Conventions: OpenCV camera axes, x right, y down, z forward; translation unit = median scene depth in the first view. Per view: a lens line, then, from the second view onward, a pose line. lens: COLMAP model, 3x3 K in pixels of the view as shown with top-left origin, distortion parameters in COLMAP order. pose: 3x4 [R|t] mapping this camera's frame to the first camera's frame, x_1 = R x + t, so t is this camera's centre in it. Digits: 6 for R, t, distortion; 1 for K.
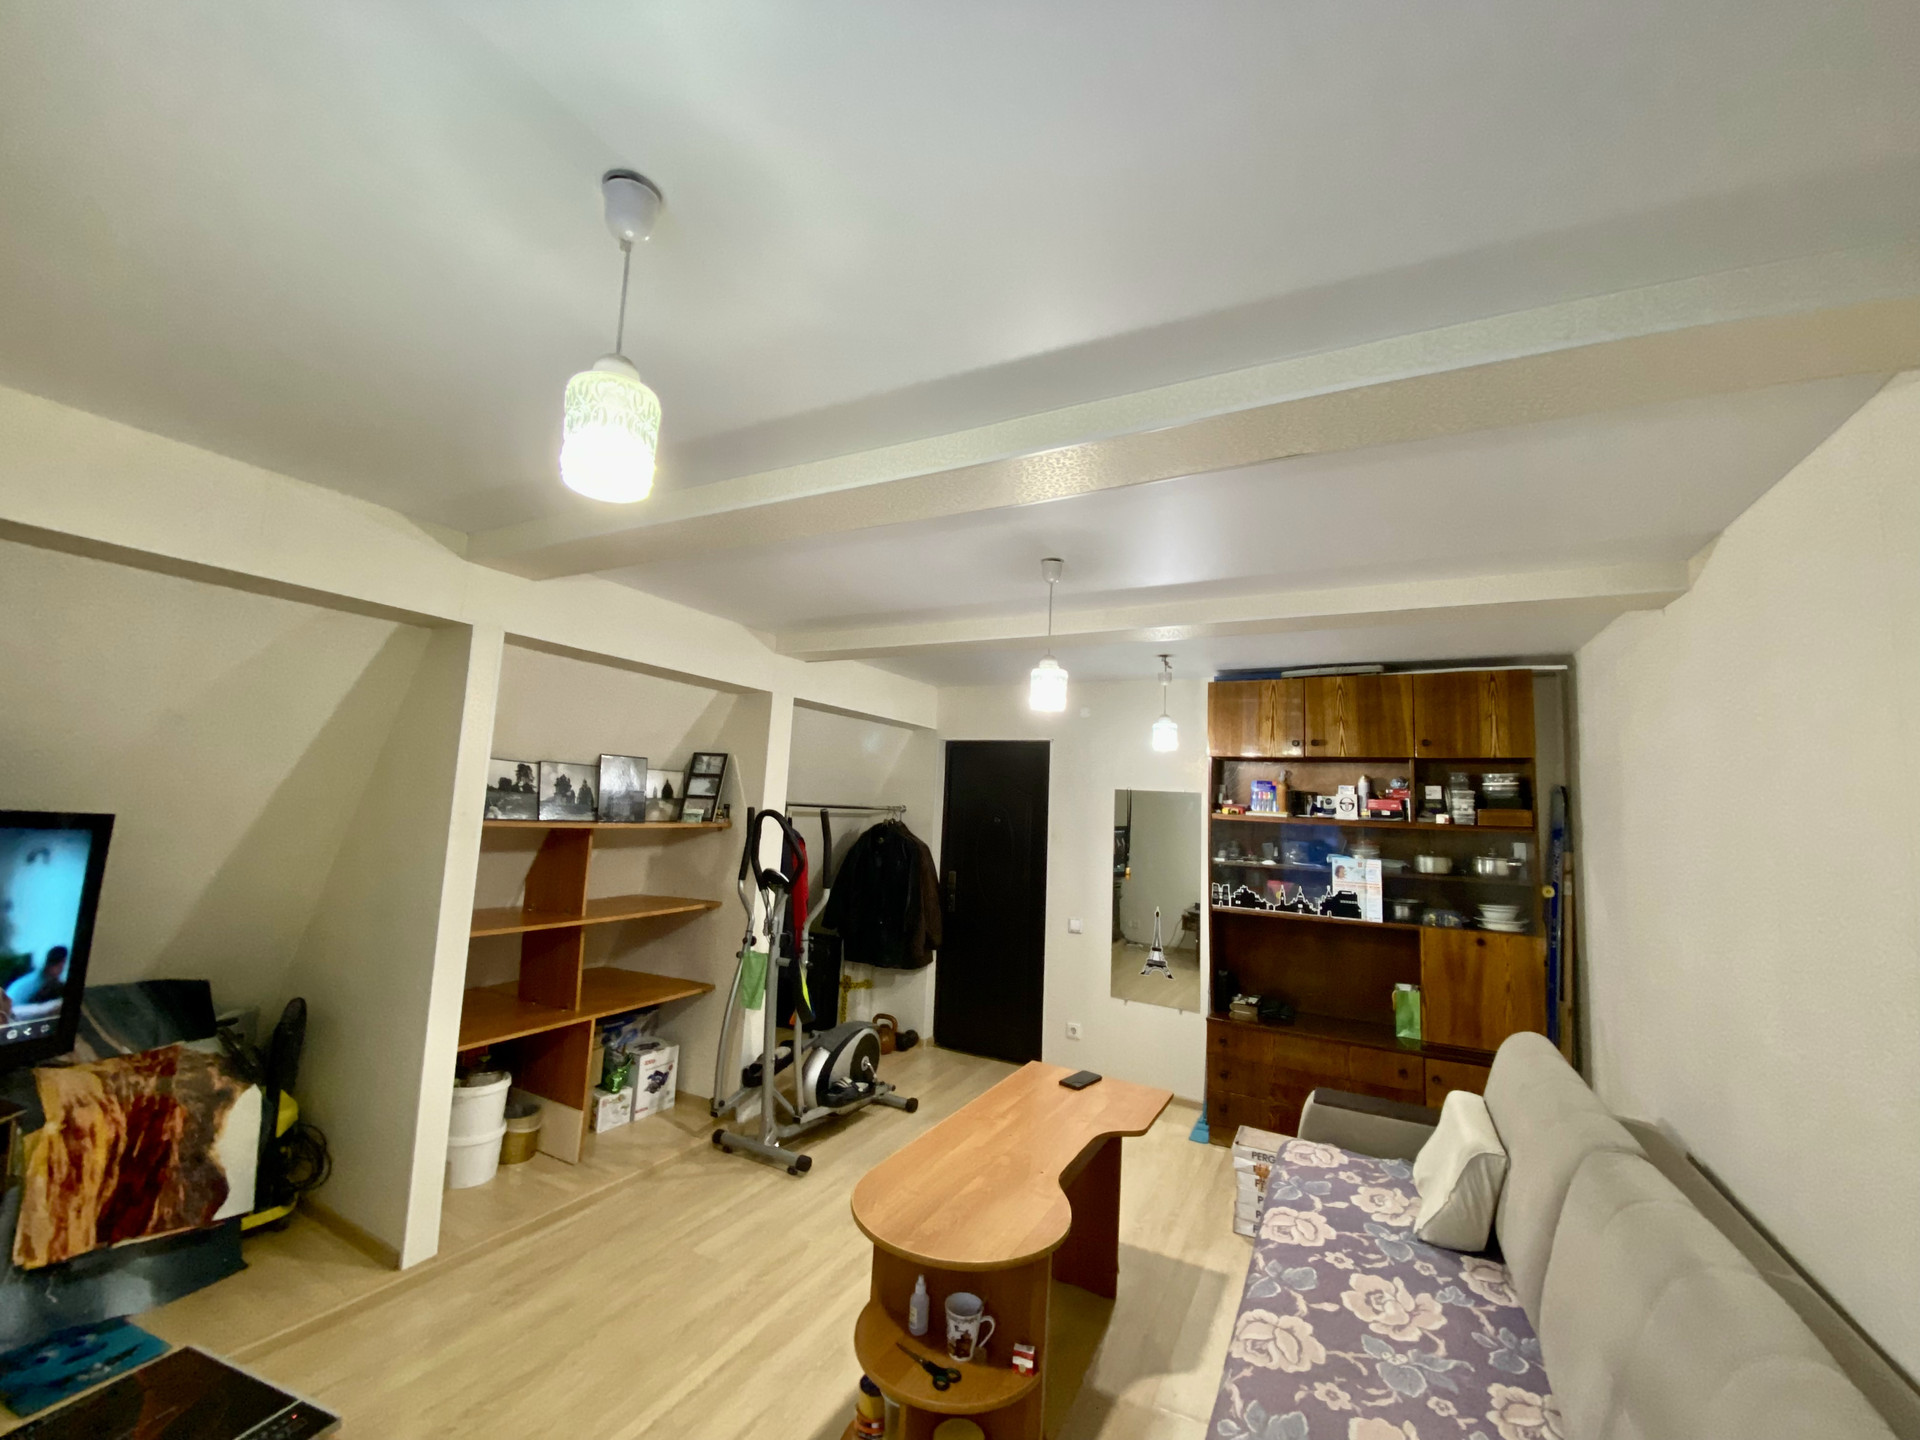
lens RADIAL K [[774.1, 0, 957.9], [0, 774.1, 722.3], [0, 0, 1]] dist [0.027615, -0.020190]
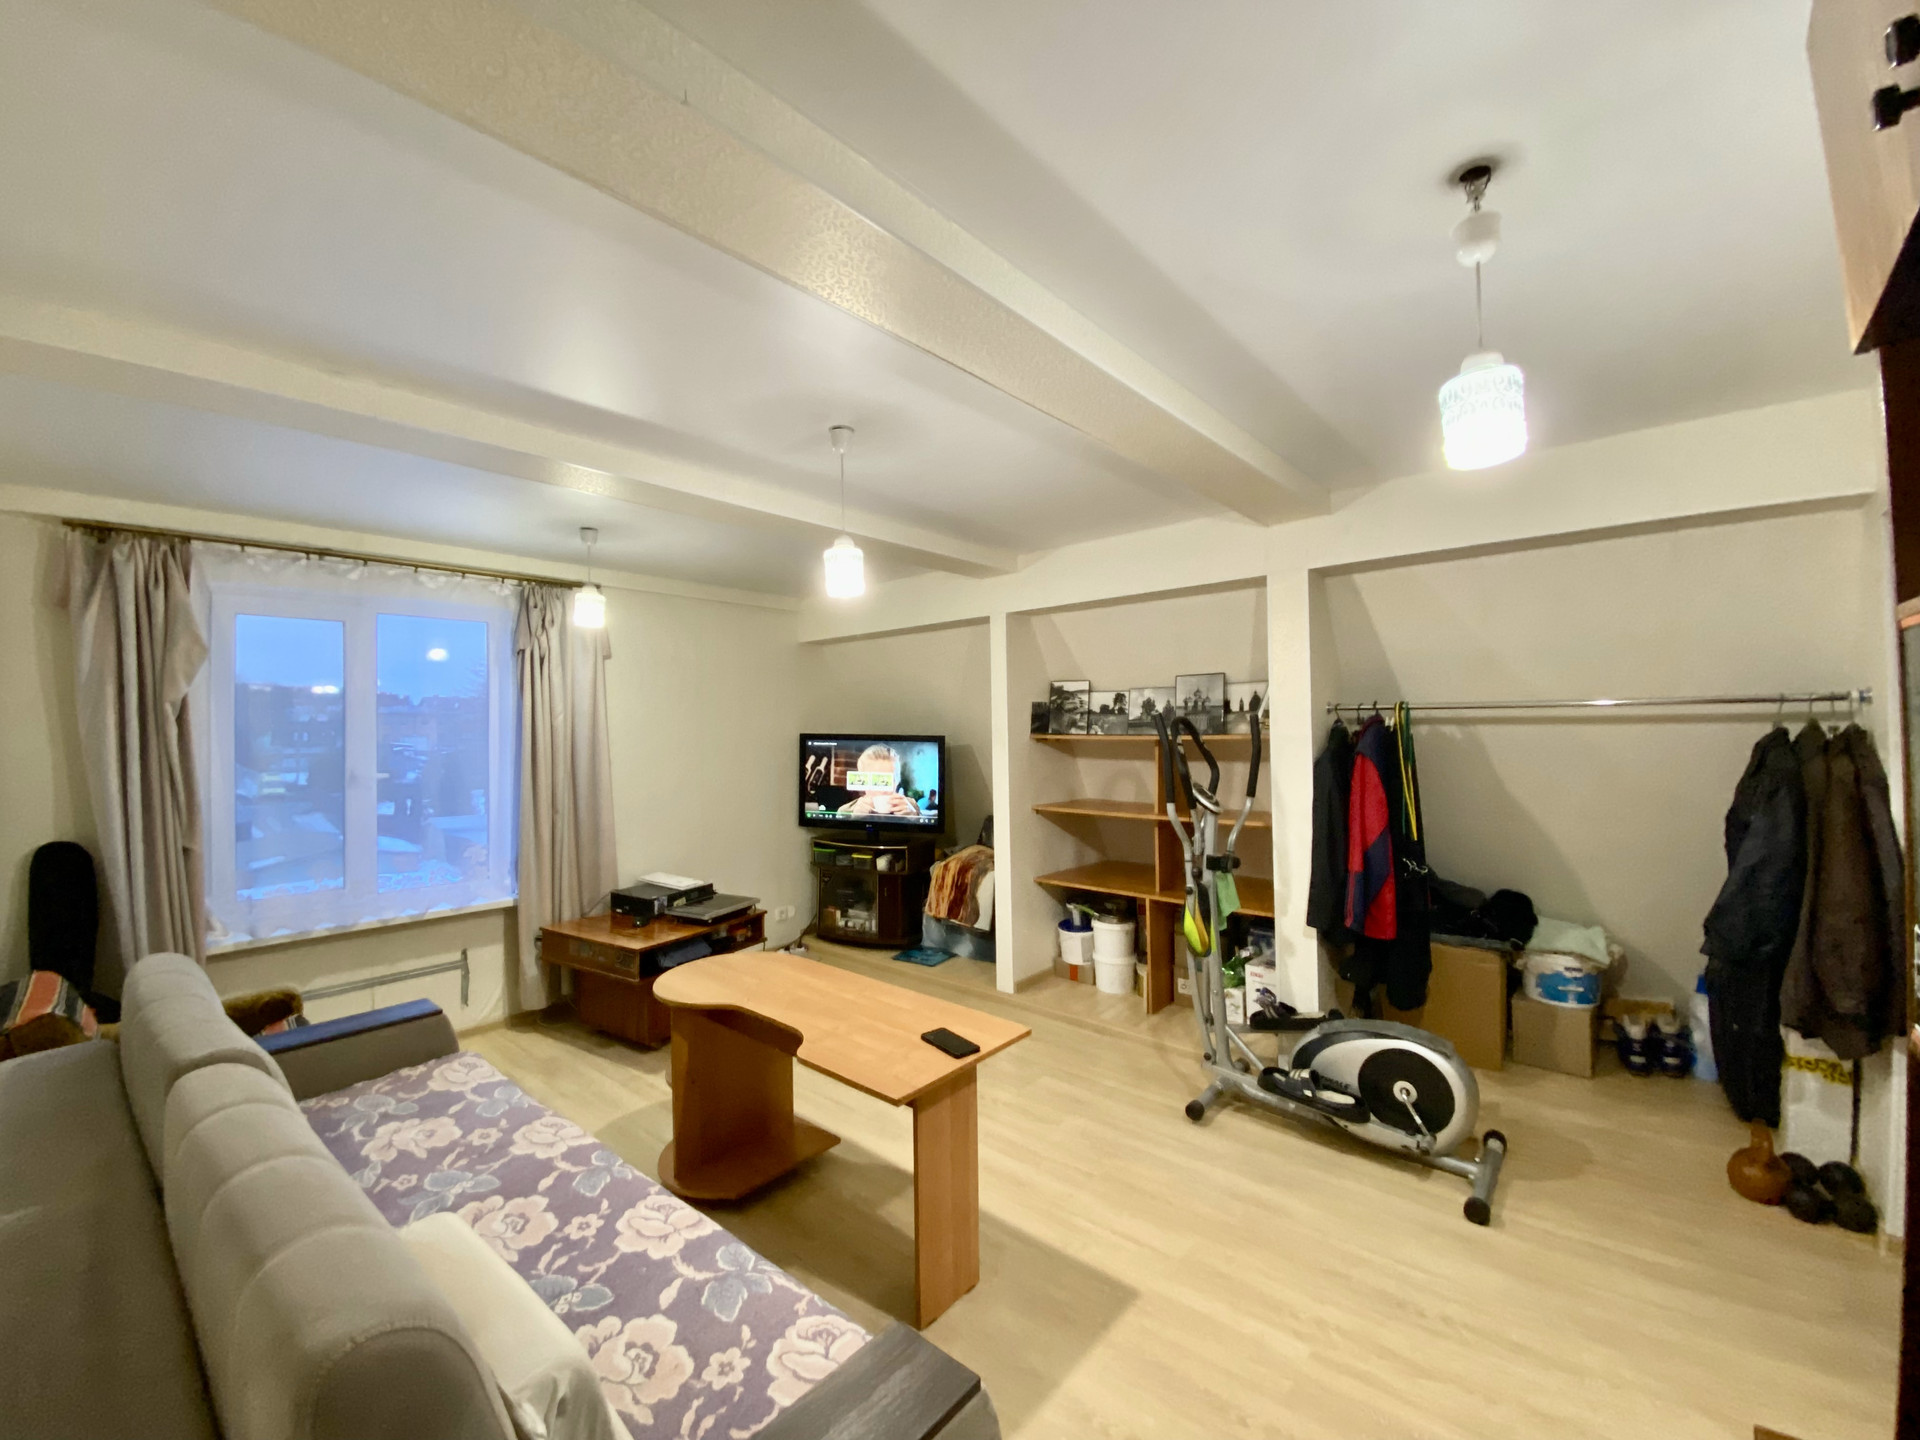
lens RADIAL K [[774.1, 0, 957.9], [0, 774.1, 722.3], [0, 0, 1]] dist [0.027615, -0.020190]
pose [[-0.231537, -0.053536, -0.971352, 1.211286], [0.111490, 0.990446, -0.081164, 0.282140], [0.966416, -0.127088, -0.223356, 1.620784]]
